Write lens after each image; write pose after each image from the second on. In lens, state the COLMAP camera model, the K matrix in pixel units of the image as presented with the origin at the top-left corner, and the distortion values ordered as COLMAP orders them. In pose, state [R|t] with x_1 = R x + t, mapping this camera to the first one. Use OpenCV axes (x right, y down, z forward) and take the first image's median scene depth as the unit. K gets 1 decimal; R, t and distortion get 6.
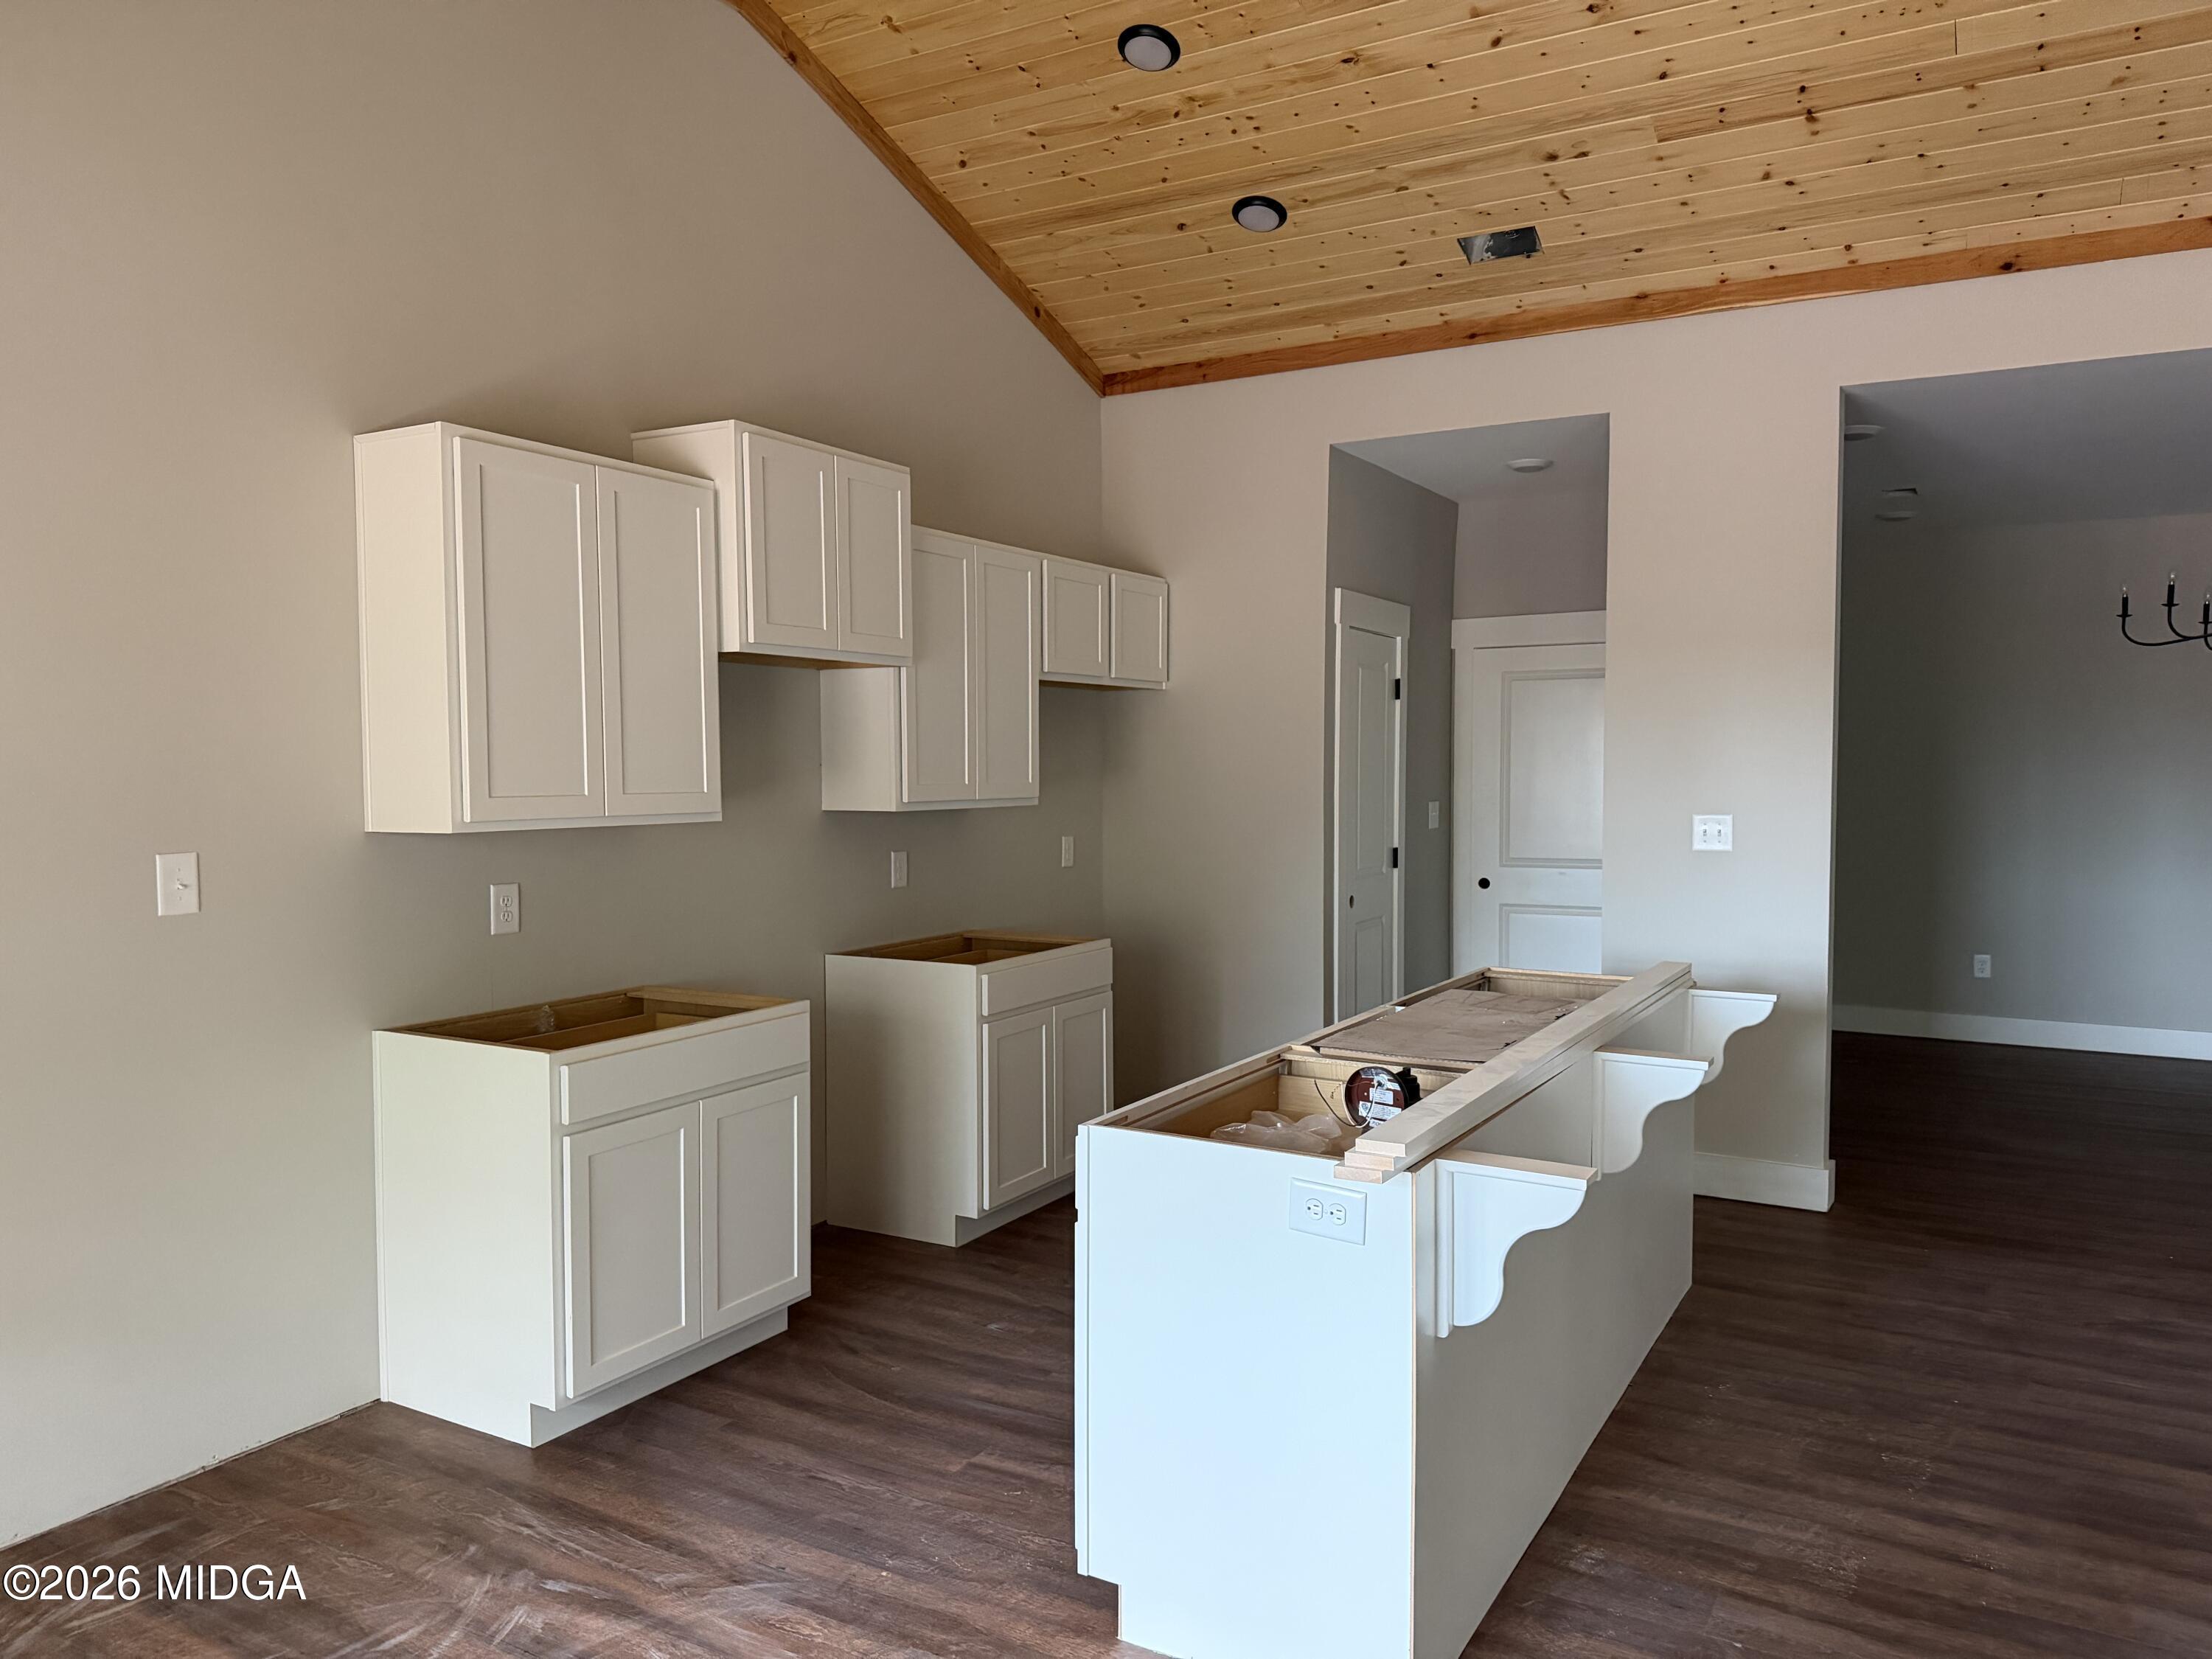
lens RADIAL K [[1532.8, 0, 1113.8], [0, 1532.8, 844.0], [0, 0, 1]] dist [0.032270, -0.036657]
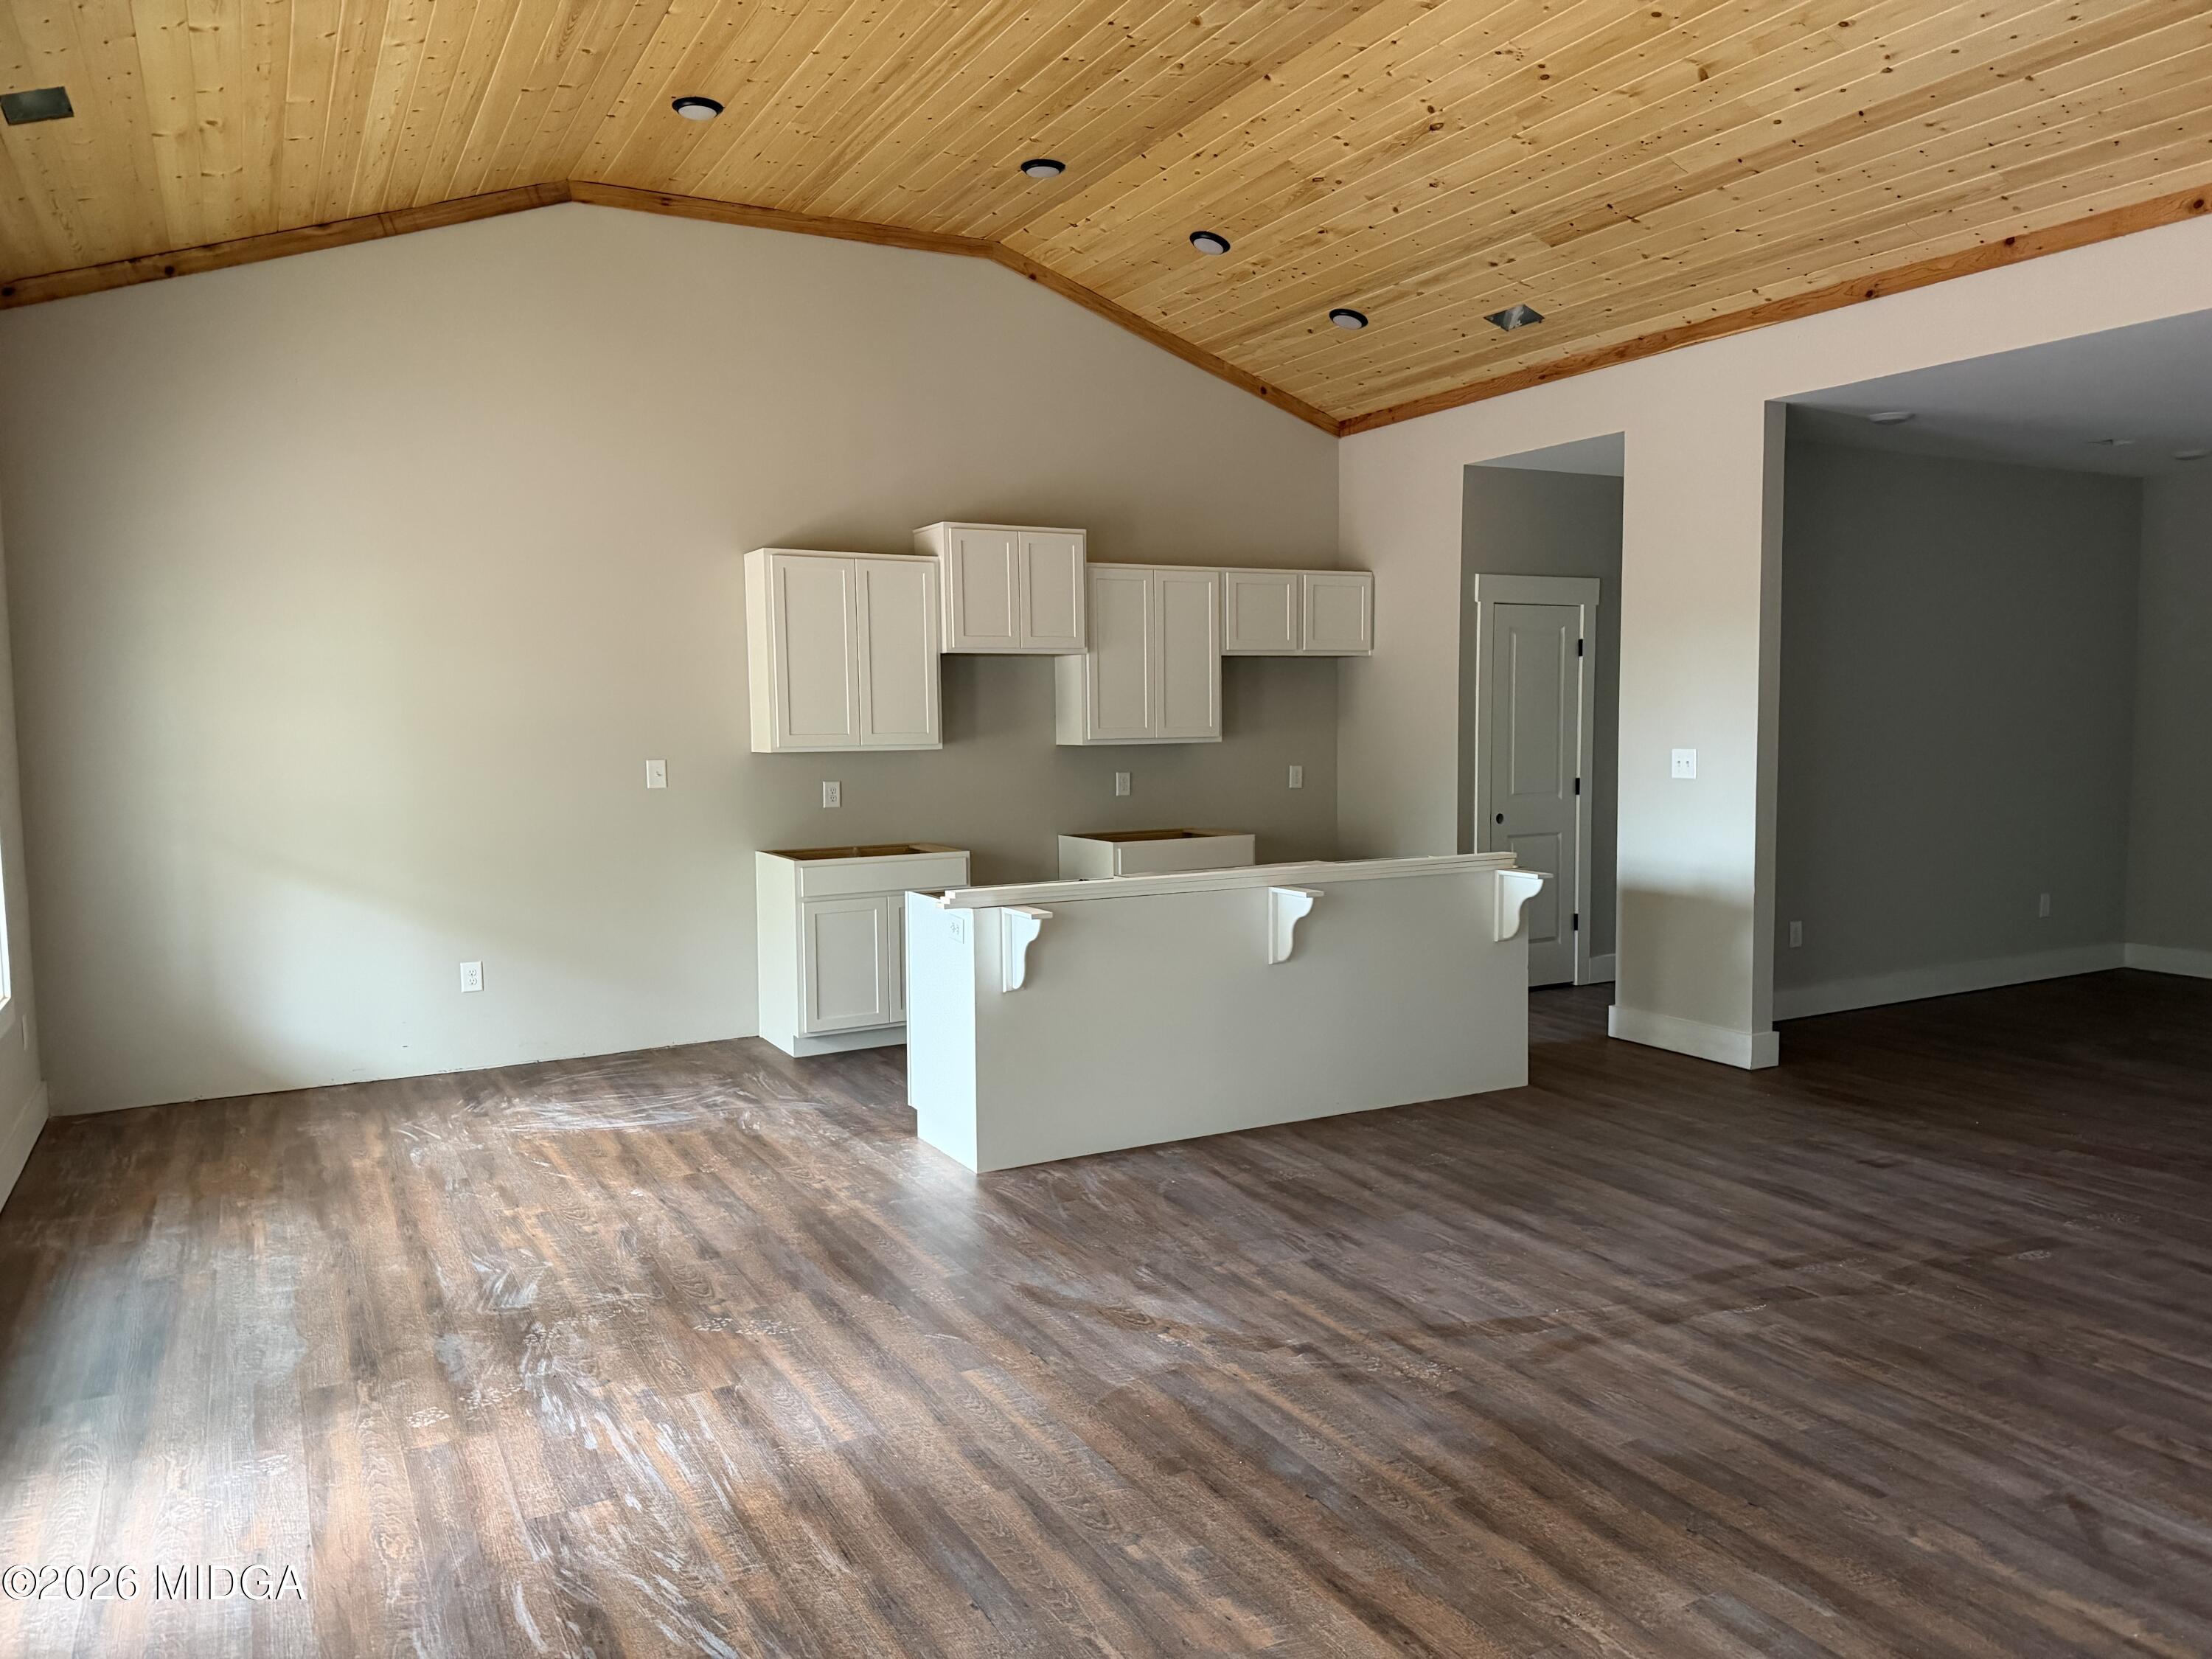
lens RADIAL K [[1532.8, 0, 1121.4], [0, 1532.8, 843.7], [0, 0, 1]] dist [0.032270, -0.036657]
pose [[0.855834, 0.035853, -0.516007, 0.695860], [-0.017876, 0.999049, 0.039768, 0.016998], [0.516942, -0.024810, 0.855661, -0.334872]]
